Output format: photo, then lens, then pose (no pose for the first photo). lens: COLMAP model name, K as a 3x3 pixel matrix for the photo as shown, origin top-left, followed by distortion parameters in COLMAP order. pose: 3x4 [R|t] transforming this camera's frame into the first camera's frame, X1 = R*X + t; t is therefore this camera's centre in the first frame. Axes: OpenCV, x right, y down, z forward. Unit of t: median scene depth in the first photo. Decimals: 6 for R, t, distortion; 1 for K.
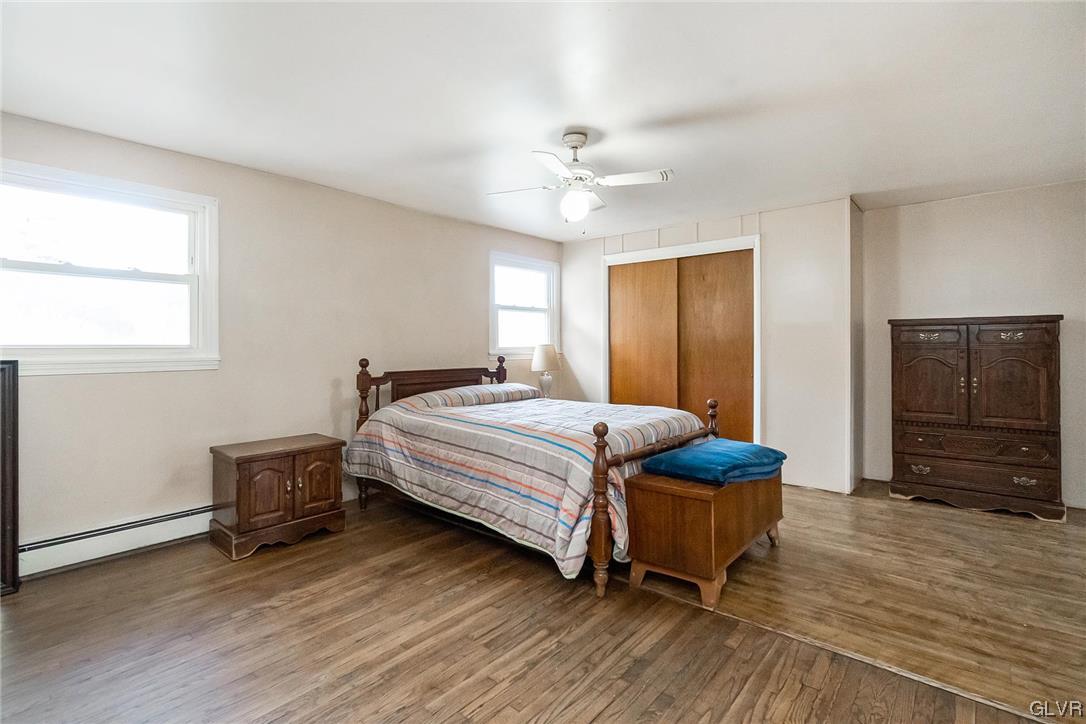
lens RADIAL K [[524.0, 0, 535.5], [0, 524.0, 345.8], [0, 0, 1]] dist [-0.011226, 0.000846]
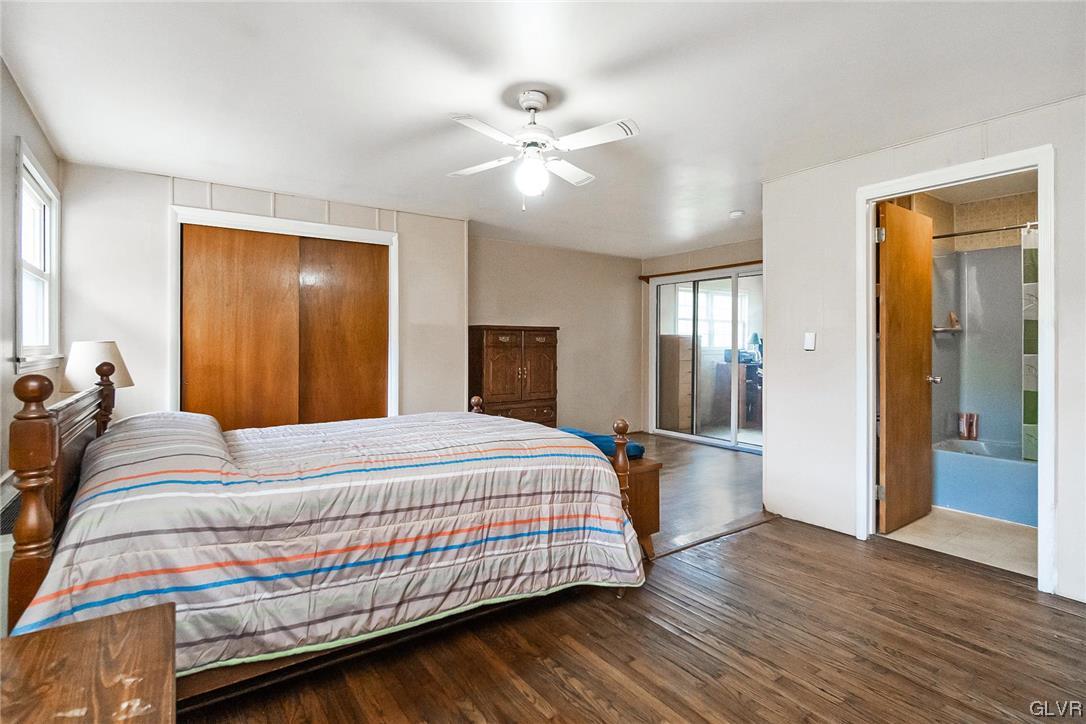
lens RADIAL K [[524.0, 0, 535.5], [0, 524.0, 345.8], [0, 0, 1]] dist [-0.011226, 0.000846]
pose [[0.248880, 0.003305, 0.968529, -0.638671], [-0.001306, 0.999994, -0.003076, 0.006520], [-0.968533, -0.000499, 0.248883, 0.662991]]
